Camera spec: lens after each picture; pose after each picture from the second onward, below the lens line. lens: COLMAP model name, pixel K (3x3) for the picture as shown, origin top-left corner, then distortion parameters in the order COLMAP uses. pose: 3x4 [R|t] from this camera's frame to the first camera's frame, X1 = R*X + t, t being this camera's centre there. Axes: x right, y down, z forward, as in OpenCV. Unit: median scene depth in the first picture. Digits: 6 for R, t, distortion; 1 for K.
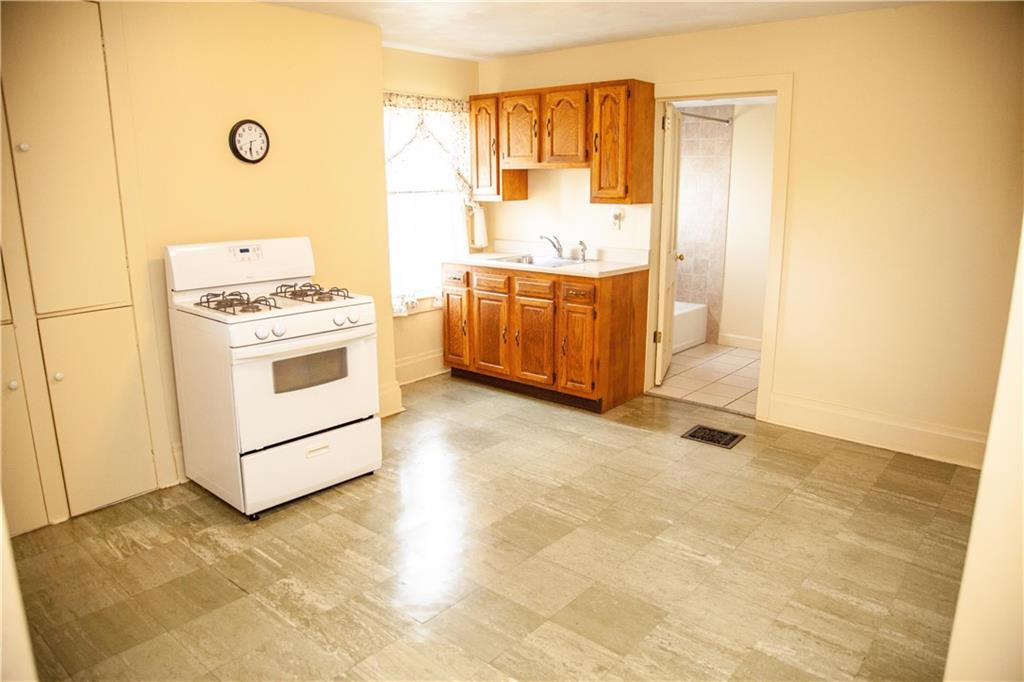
lens RADIAL K [[699.2, 0, 512.6], [0, 699.2, 352.2], [0, 0, 1]] dist [-0.101948, 0.004567]
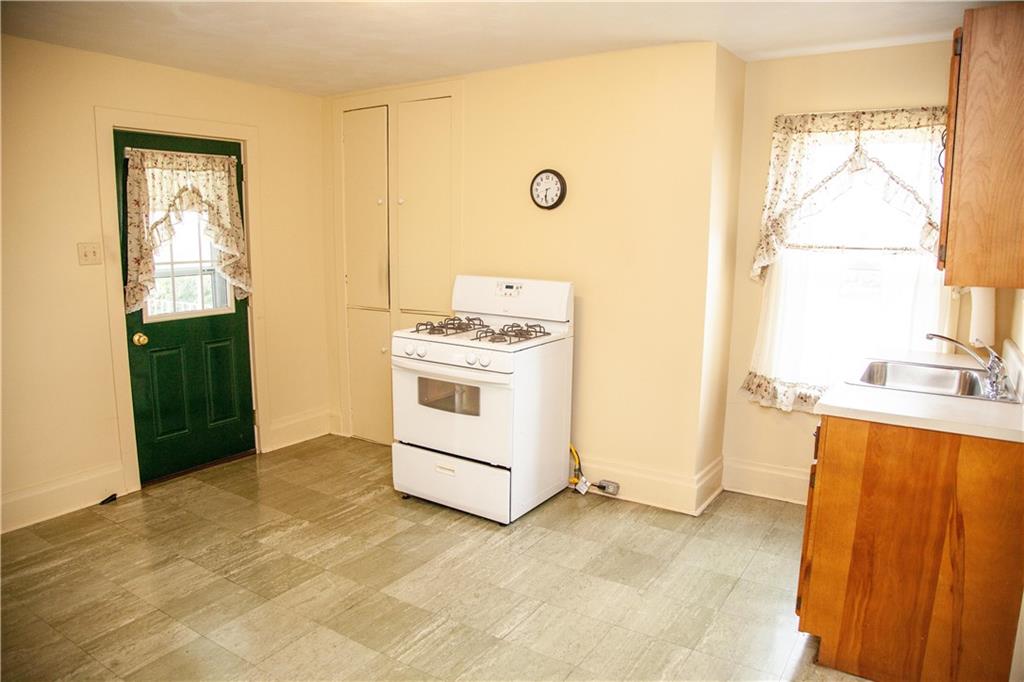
lens RADIAL K [[699.2, 0, 512.6], [0, 699.2, 352.2], [0, 0, 1]] dist [-0.101948, 0.004567]
pose [[0.120606, 0.178305, -0.976556, 0.743043], [-0.241767, 0.959392, 0.145313, -0.212914], [0.962810, 0.218573, 0.158817, 0.847352]]
